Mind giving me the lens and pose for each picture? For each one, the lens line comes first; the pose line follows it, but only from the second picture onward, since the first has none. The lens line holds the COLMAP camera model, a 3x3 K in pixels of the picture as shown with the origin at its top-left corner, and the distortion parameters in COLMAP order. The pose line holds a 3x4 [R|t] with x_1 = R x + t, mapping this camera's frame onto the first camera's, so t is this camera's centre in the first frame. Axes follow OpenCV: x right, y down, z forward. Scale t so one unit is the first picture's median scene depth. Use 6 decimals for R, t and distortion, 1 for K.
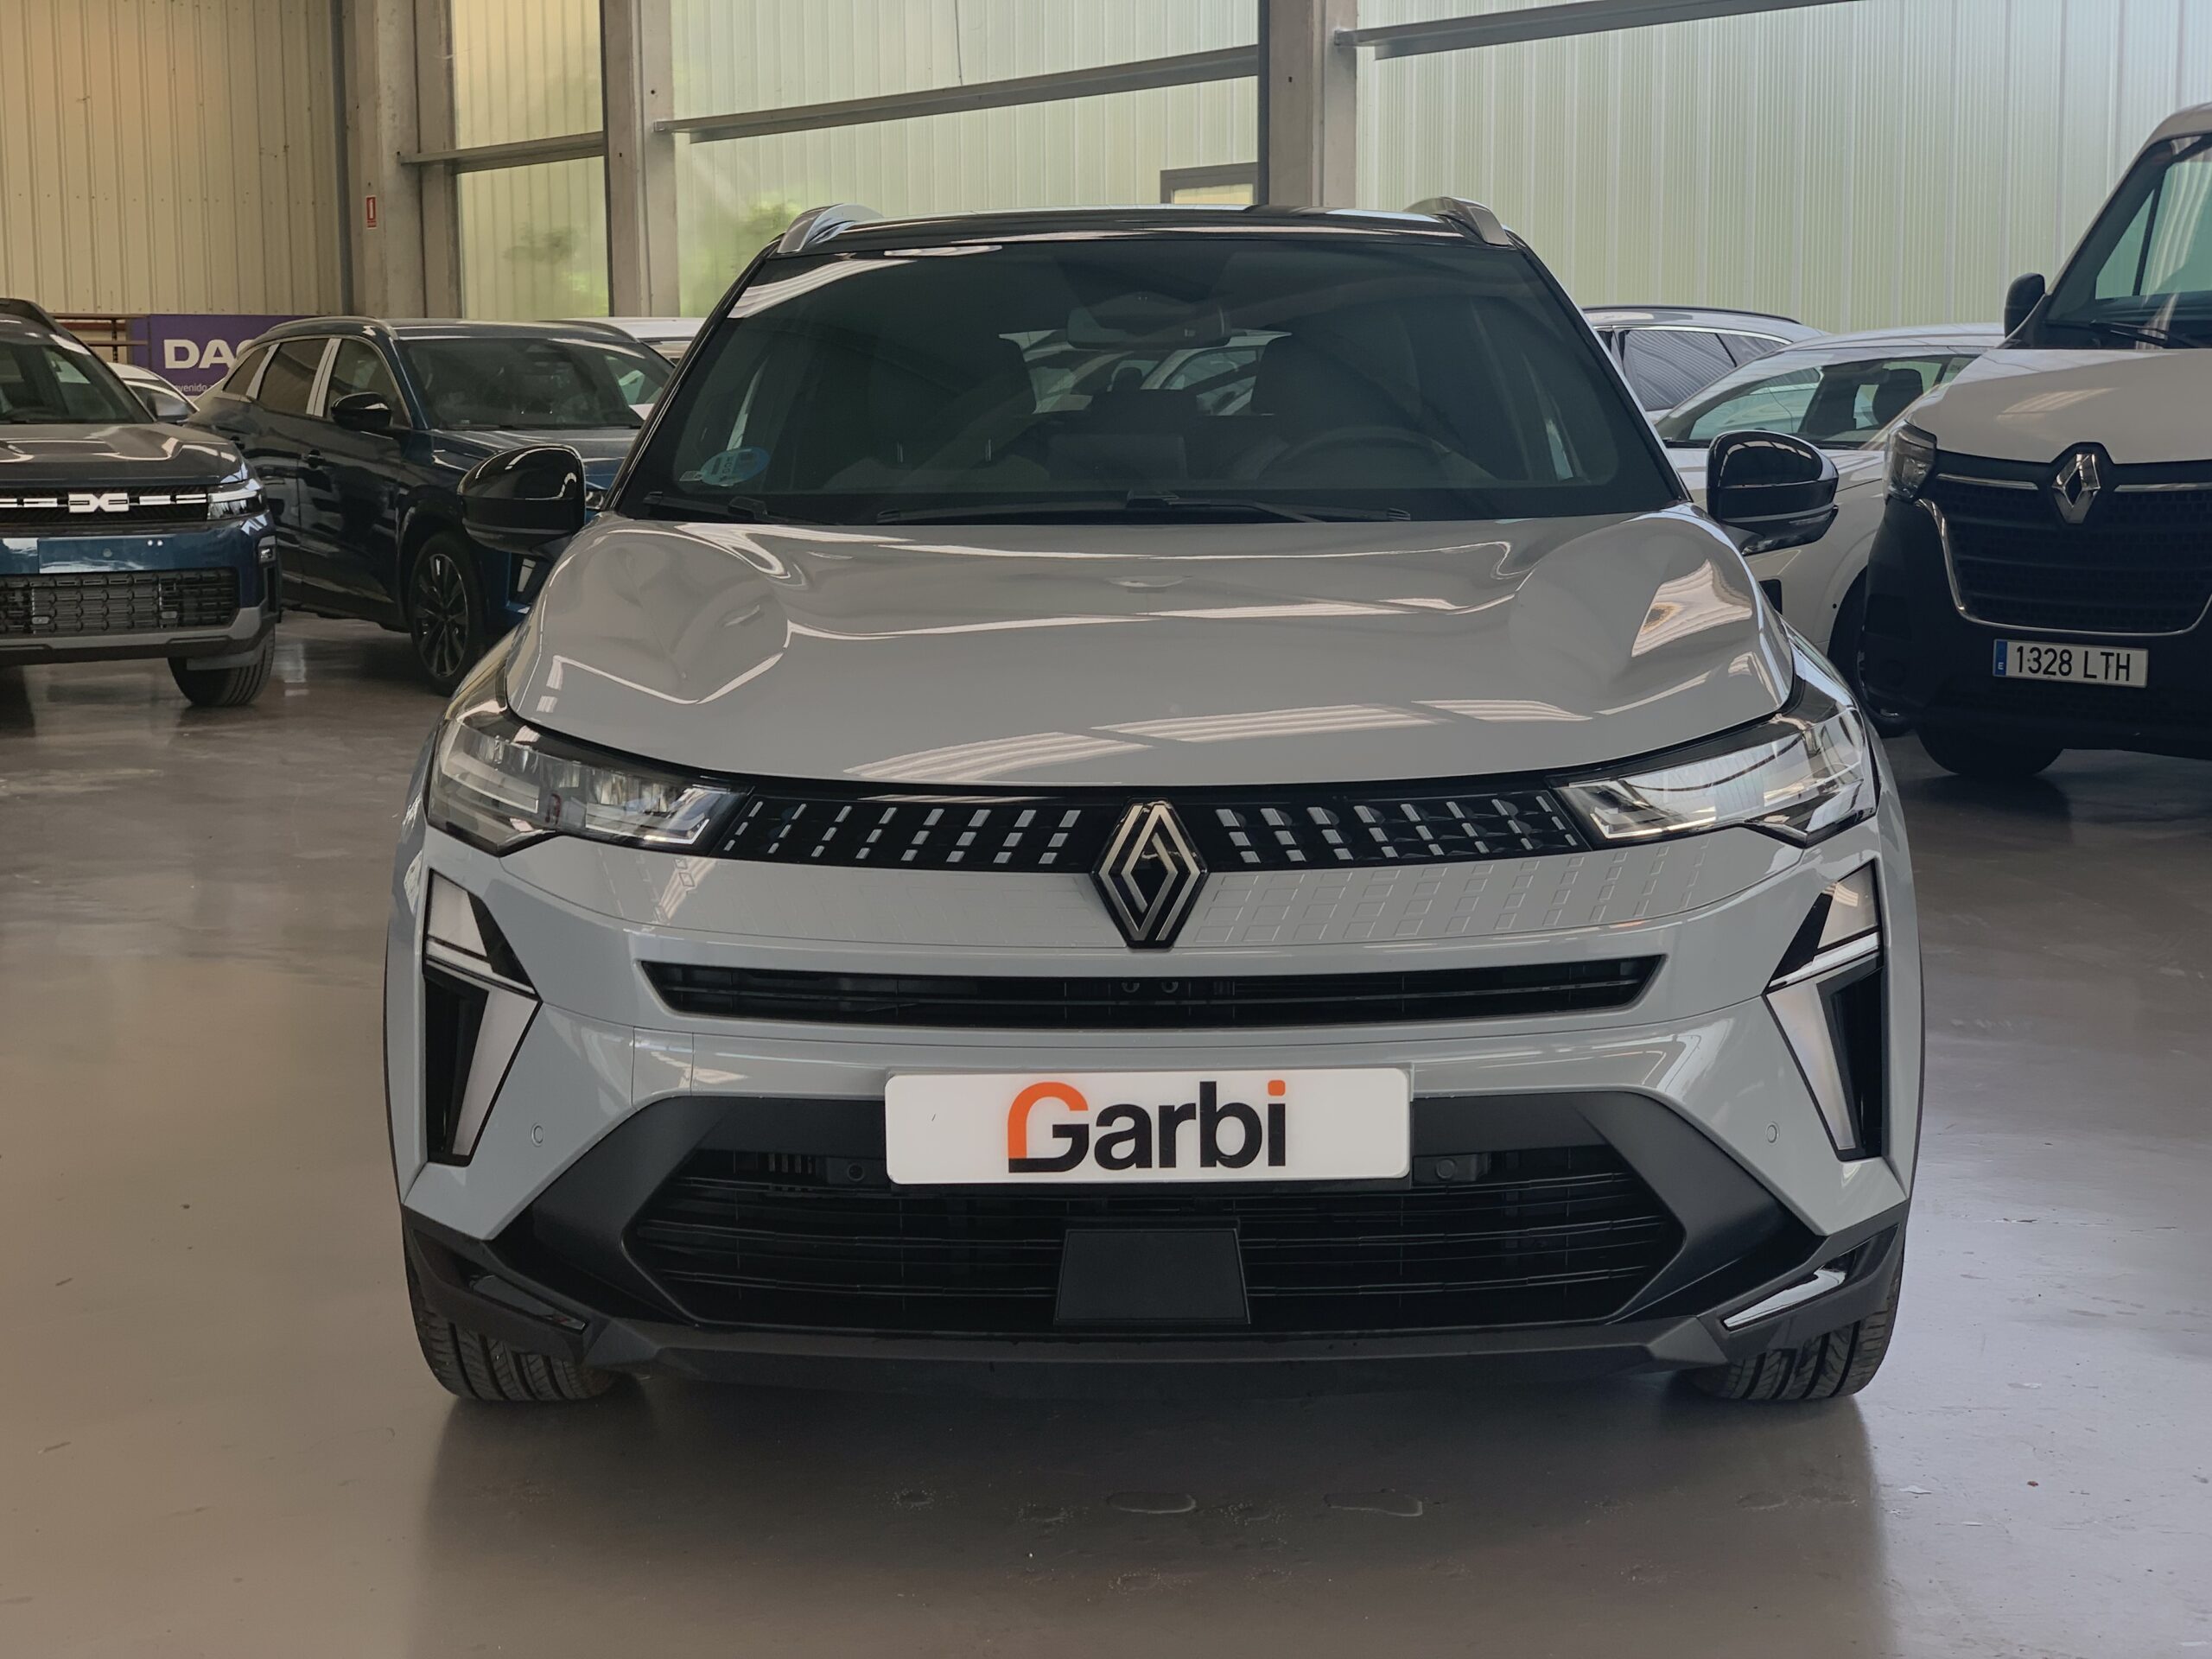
lens RADIAL K [[3335.0, 0, 1105.3], [0, 3335.0, 842.5], [0, 0, 1]] dist [0.026514, 0.000000]
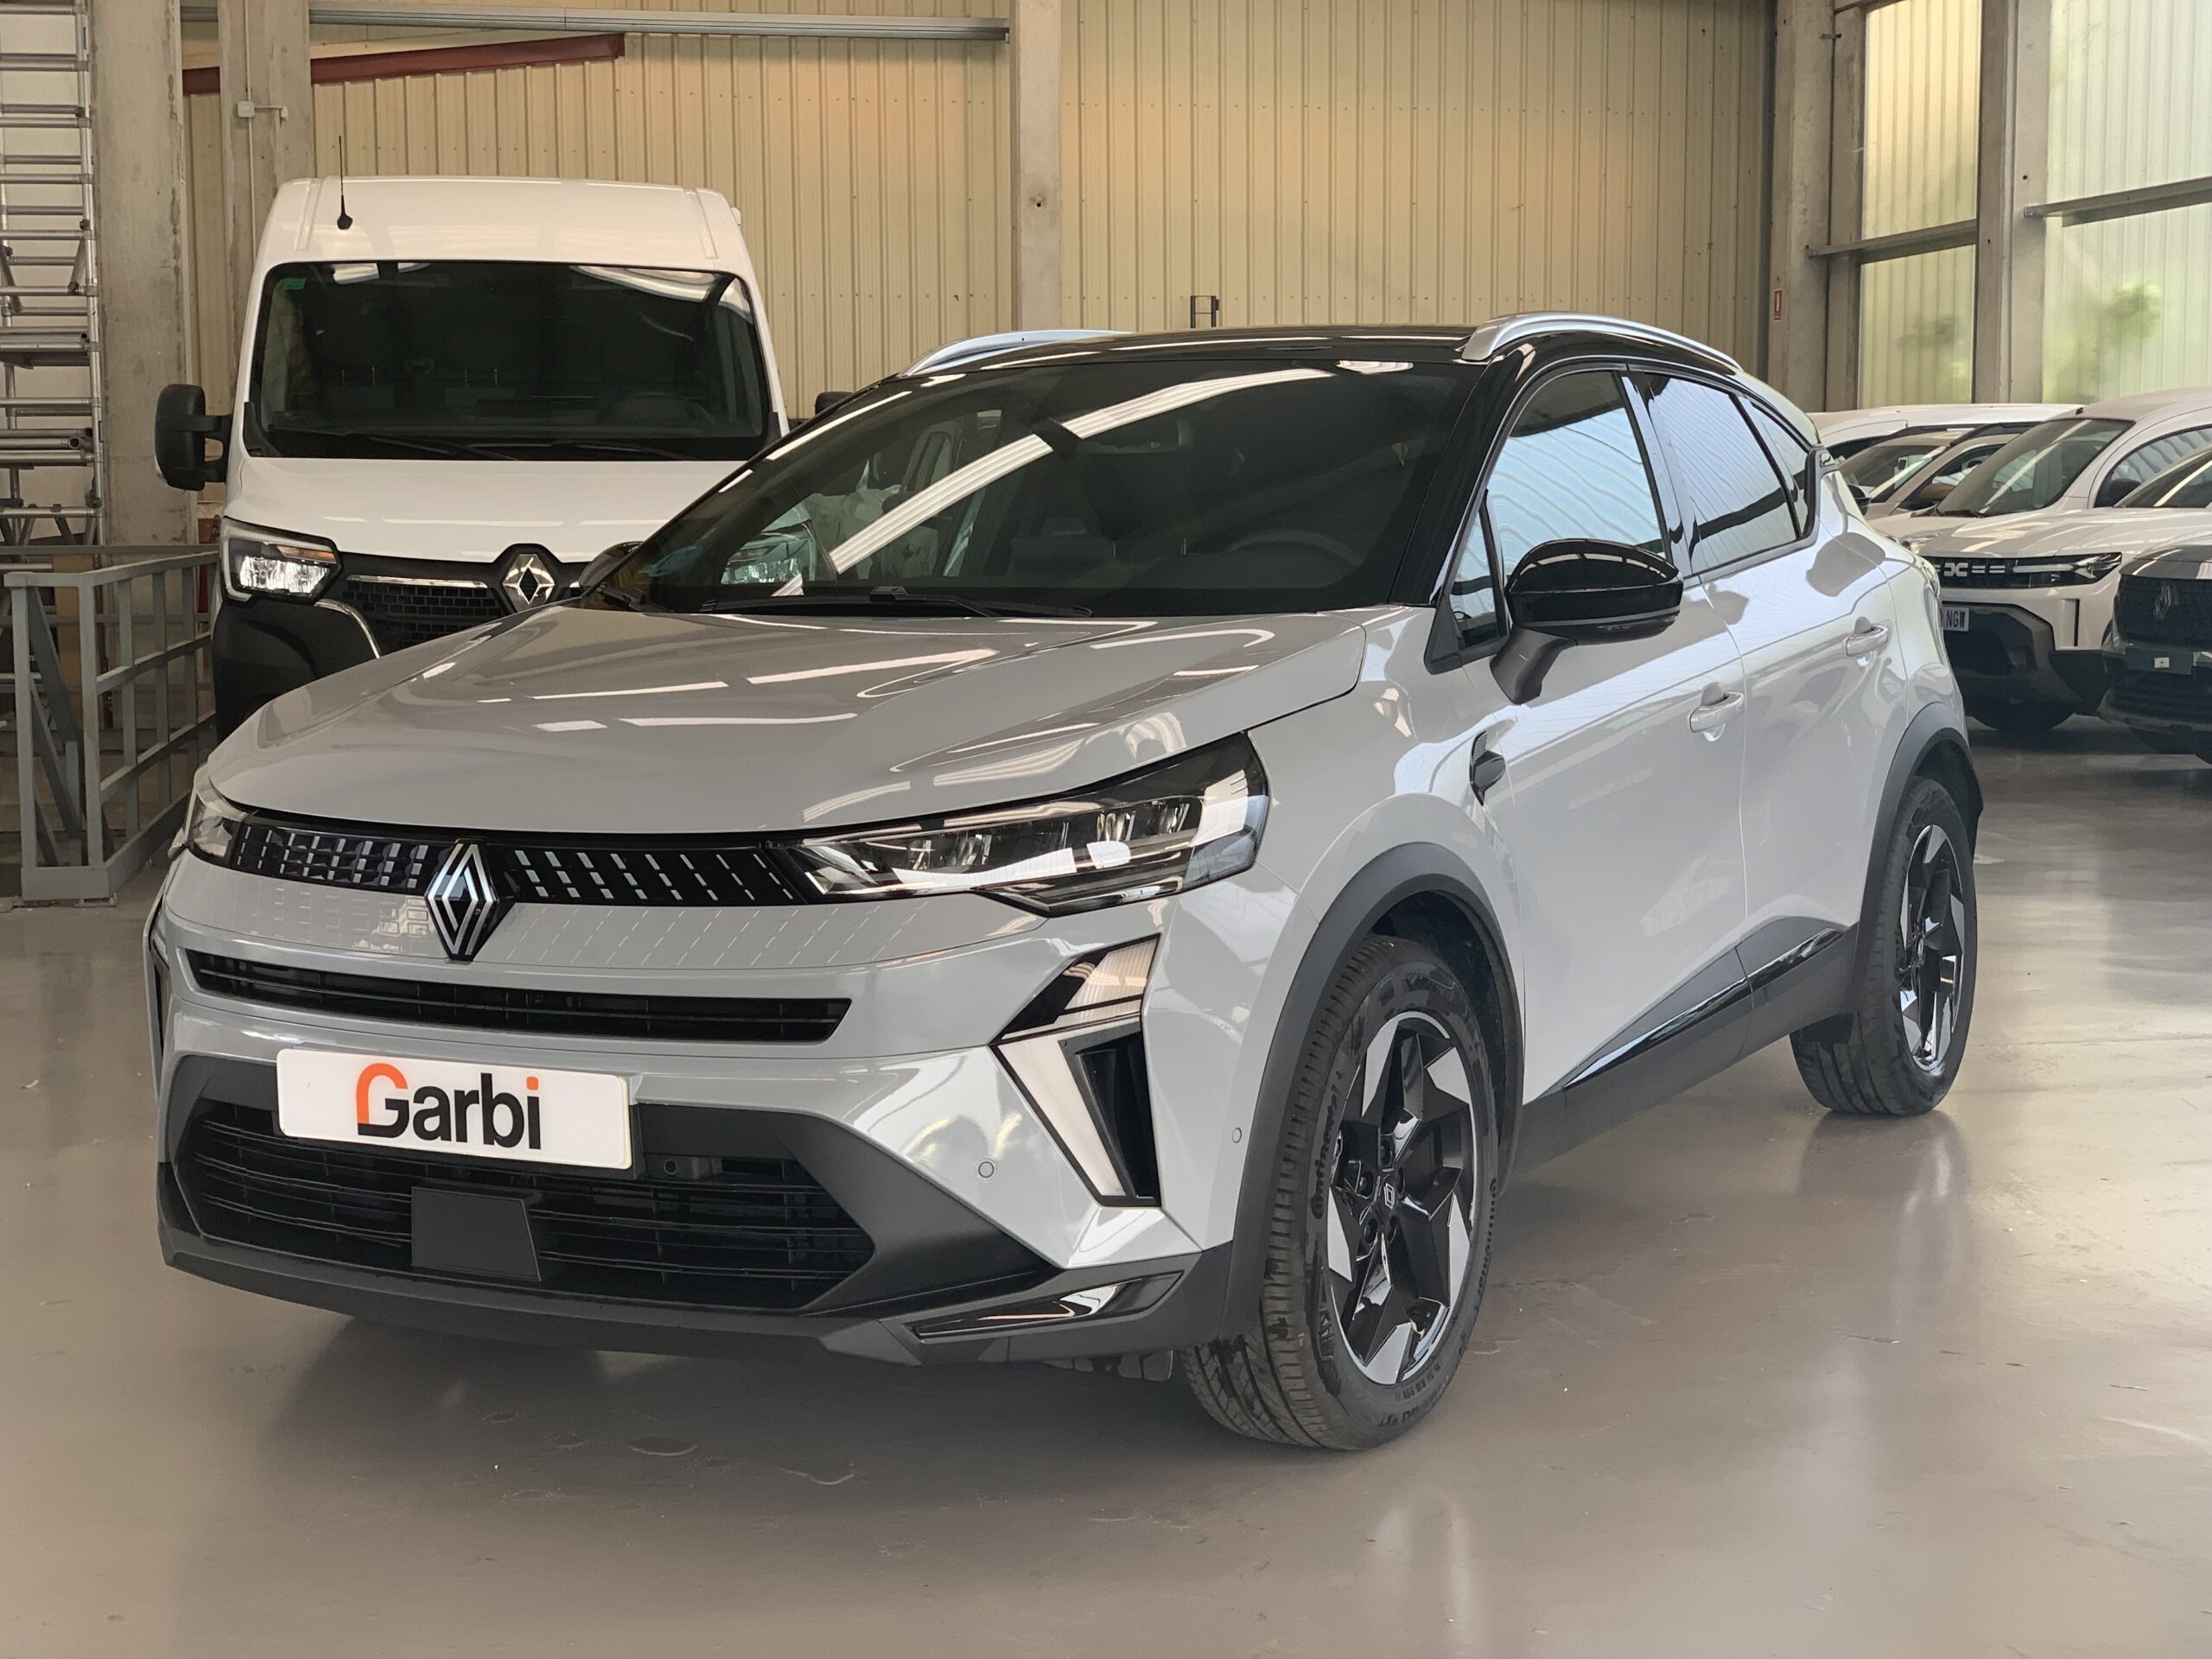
lens RADIAL K [[3335.0, 0, 1094.8], [0, 3335.0, 820.5], [0, 0, 1]] dist [0.026514, 0.000000]
pose [[0.884039, 0.046267, -0.465118, 0.781810], [-0.060656, 0.998030, -0.016009, -0.014197], [0.463461, 0.042364, 0.885104, 0.023185]]
